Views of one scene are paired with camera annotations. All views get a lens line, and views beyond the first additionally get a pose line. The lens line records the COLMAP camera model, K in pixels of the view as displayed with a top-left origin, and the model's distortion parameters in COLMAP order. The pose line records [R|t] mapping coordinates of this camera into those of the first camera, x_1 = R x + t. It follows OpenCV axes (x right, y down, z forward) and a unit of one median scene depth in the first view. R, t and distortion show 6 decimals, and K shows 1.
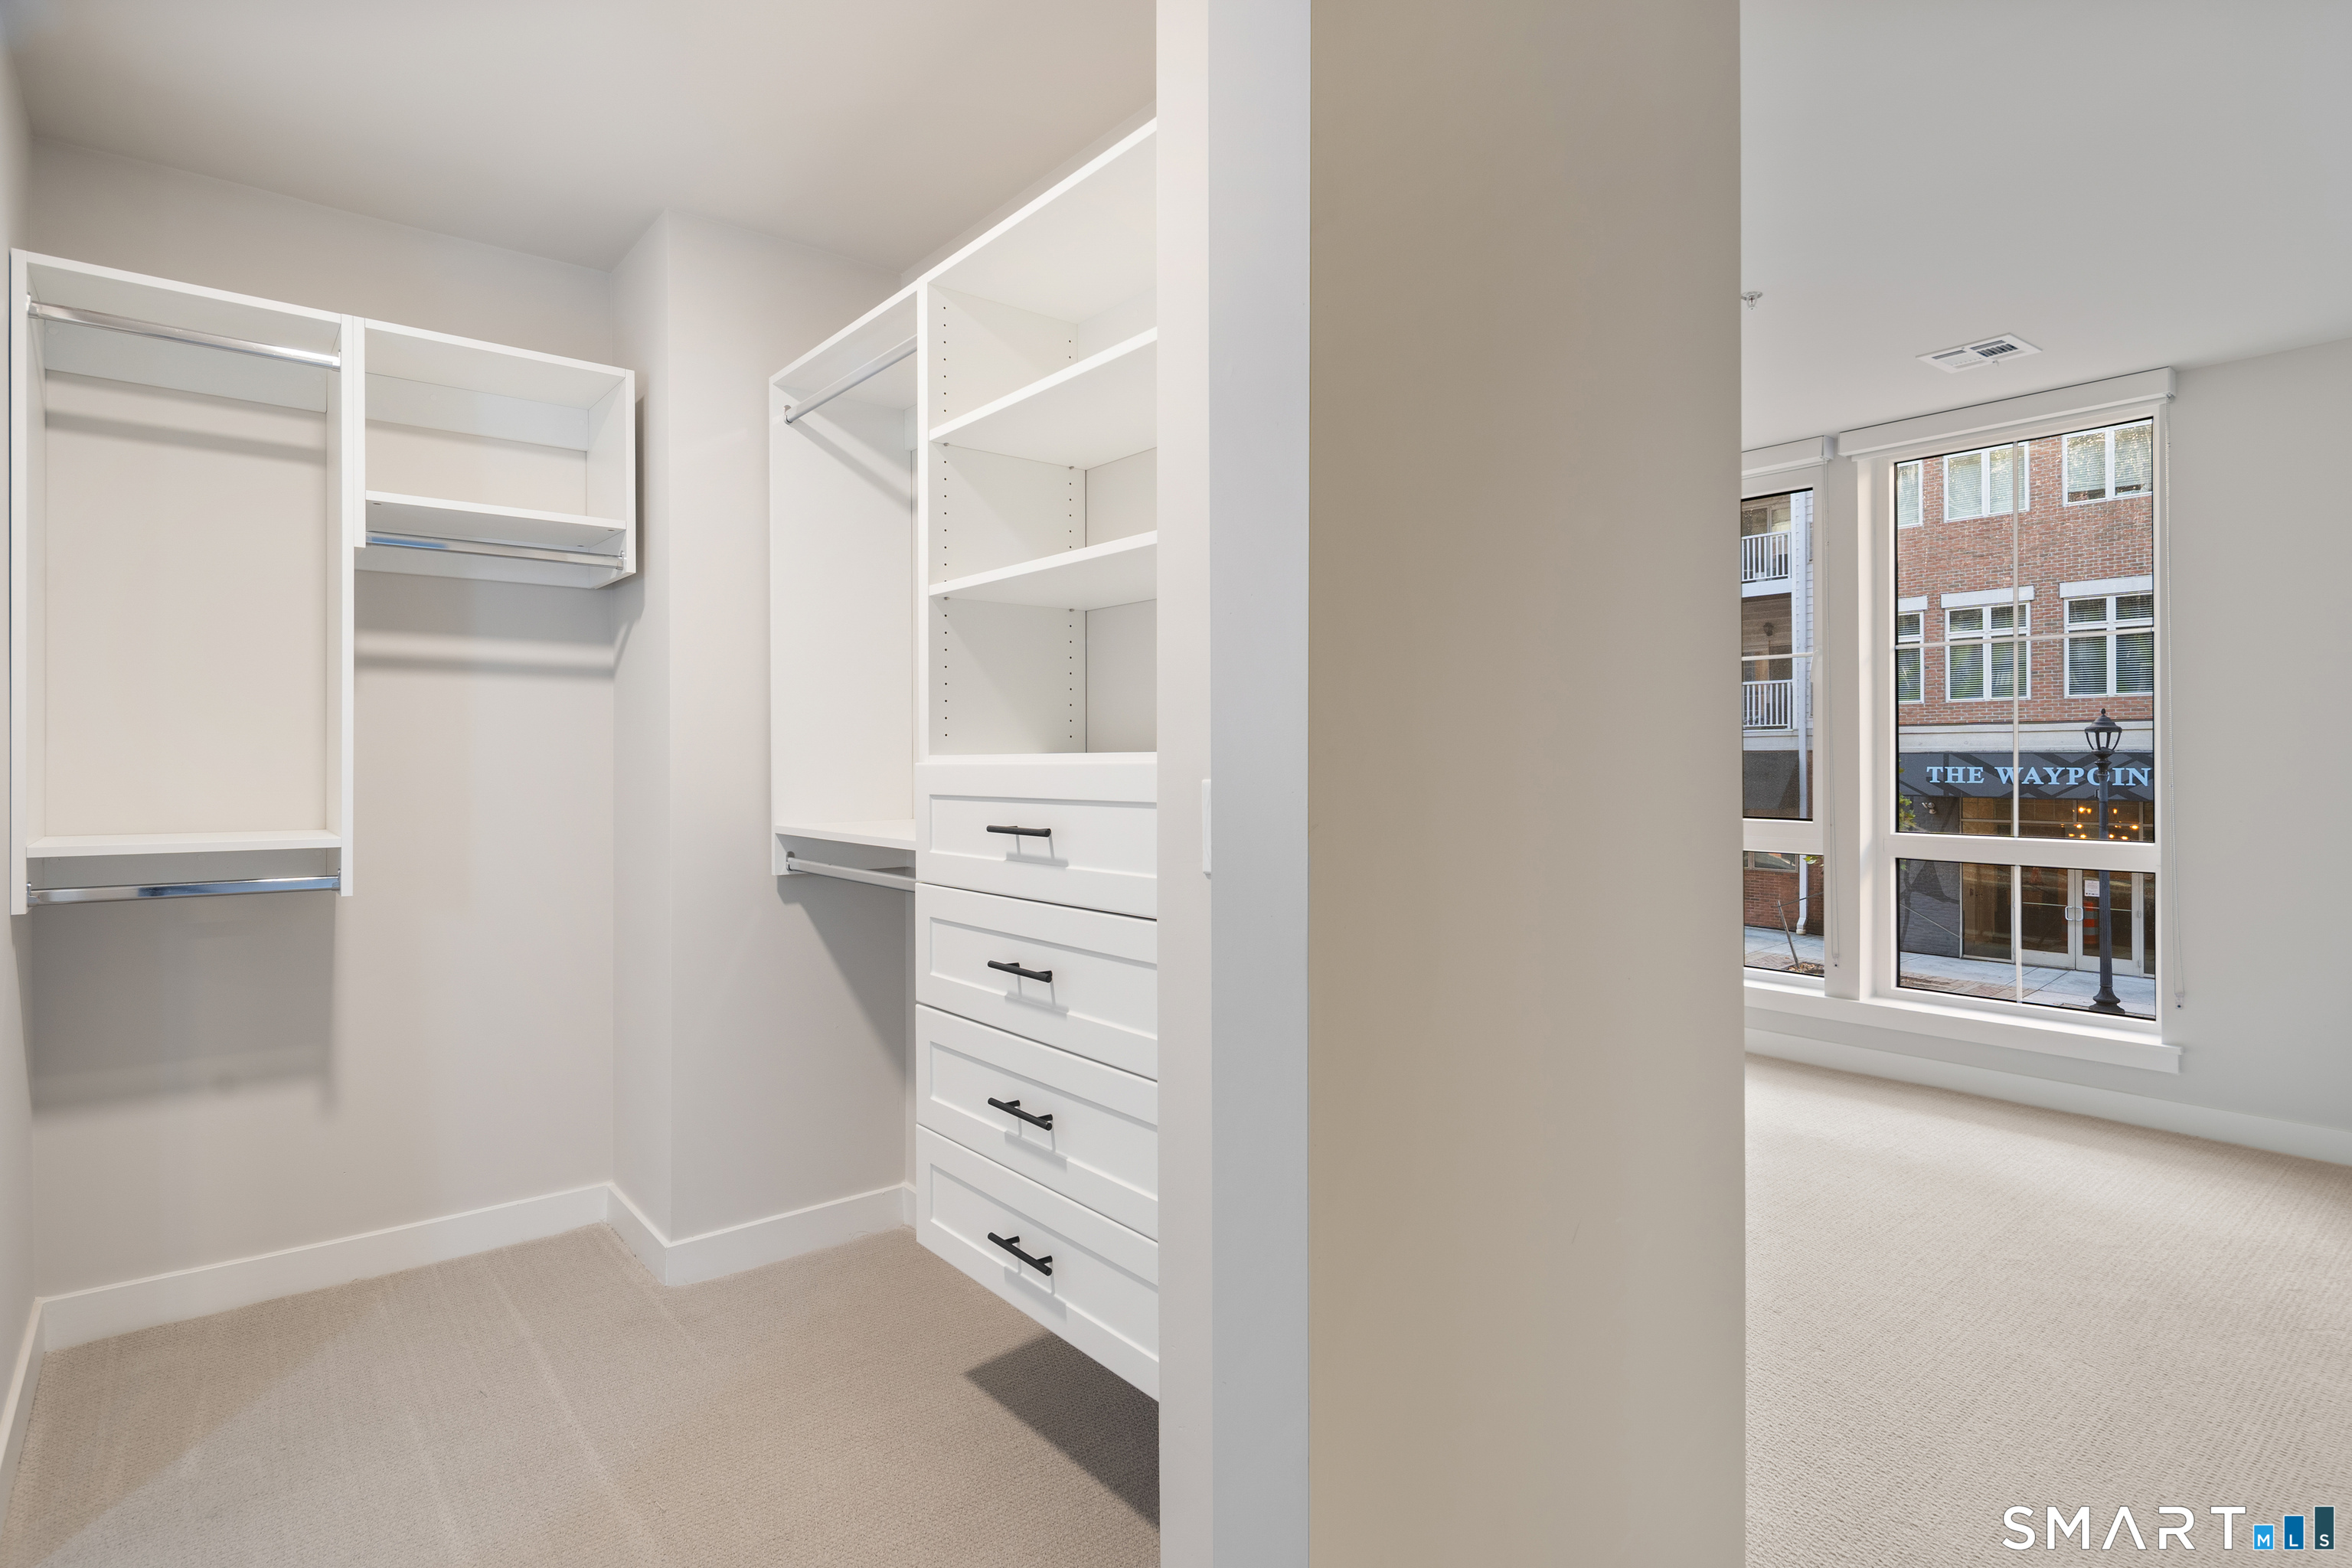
lens RADIAL K [[1188.4, 0, 1180.3], [0, 1188.4, 820.9], [0, 0, 1]] dist [0.000431, -0.001344]
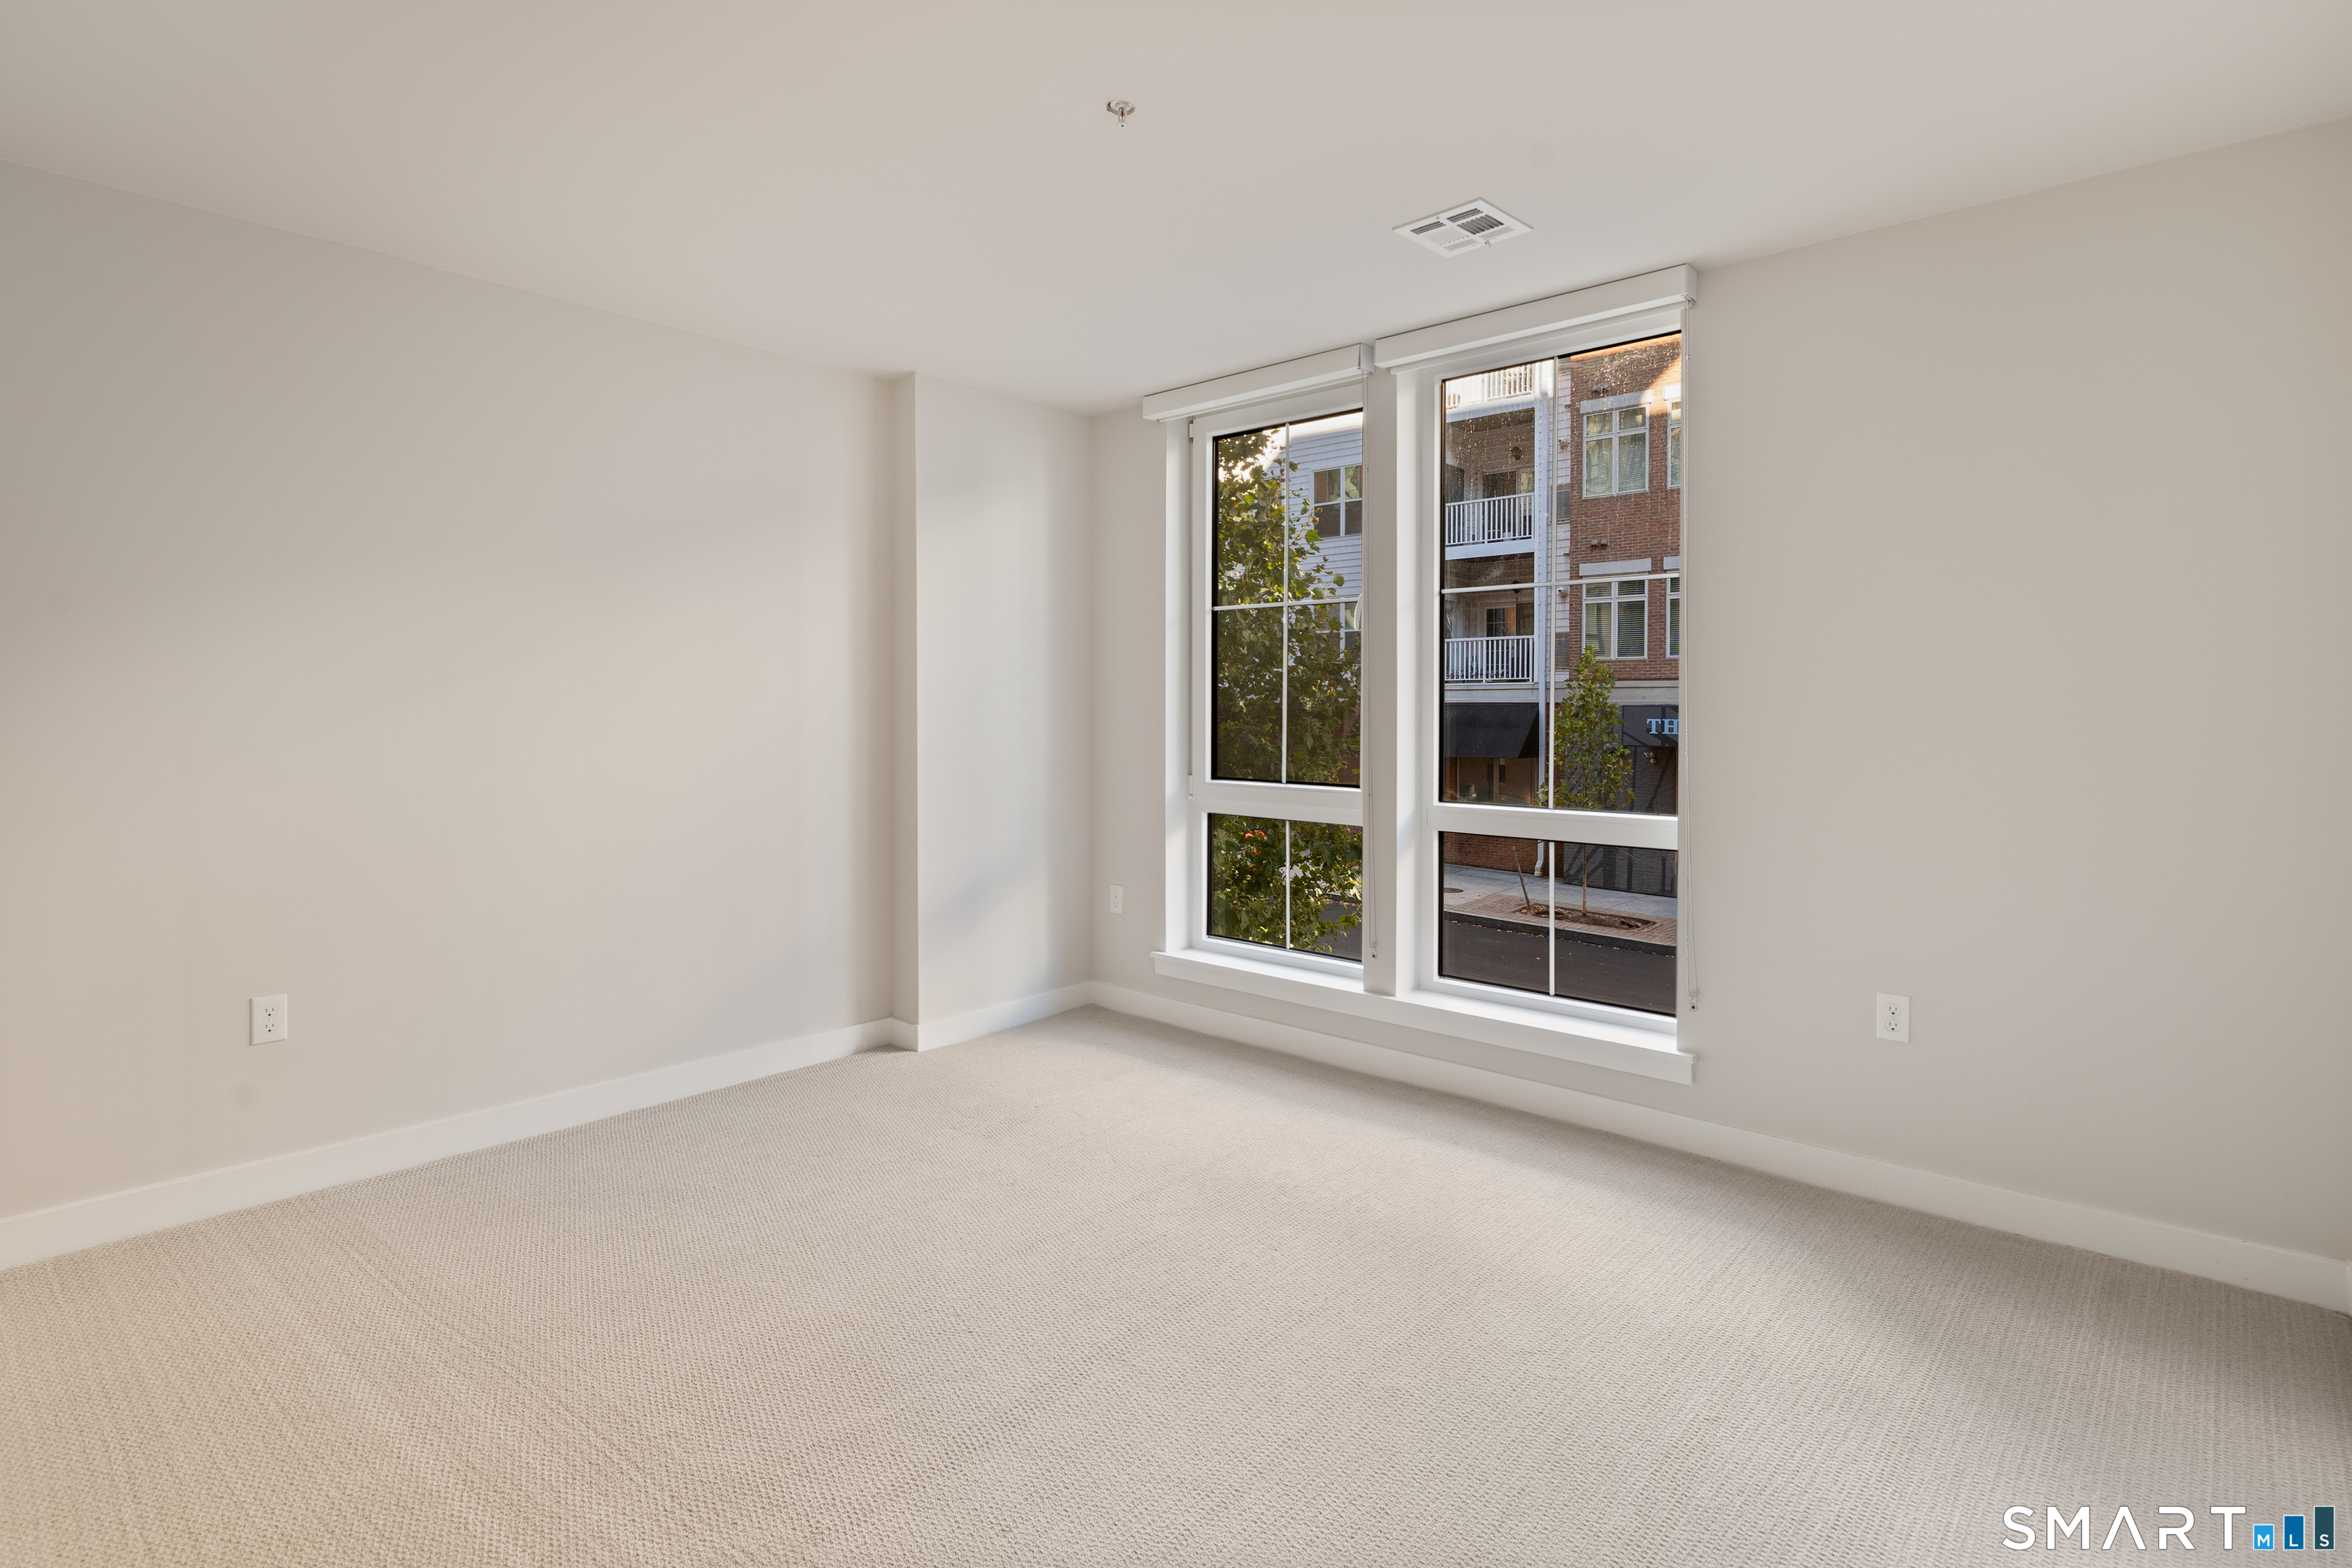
lens RADIAL K [[1158.7, 0, 1177.1], [0, 1158.7, 787.5], [0, 0, 1]] dist [-0.001760, -0.000252]
pose [[0.988764, -0.005483, 0.149382, 0.283258], [0.002919, 0.999845, 0.017378, -0.016801], [-0.149454, -0.016746, 0.988627, 0.183935]]
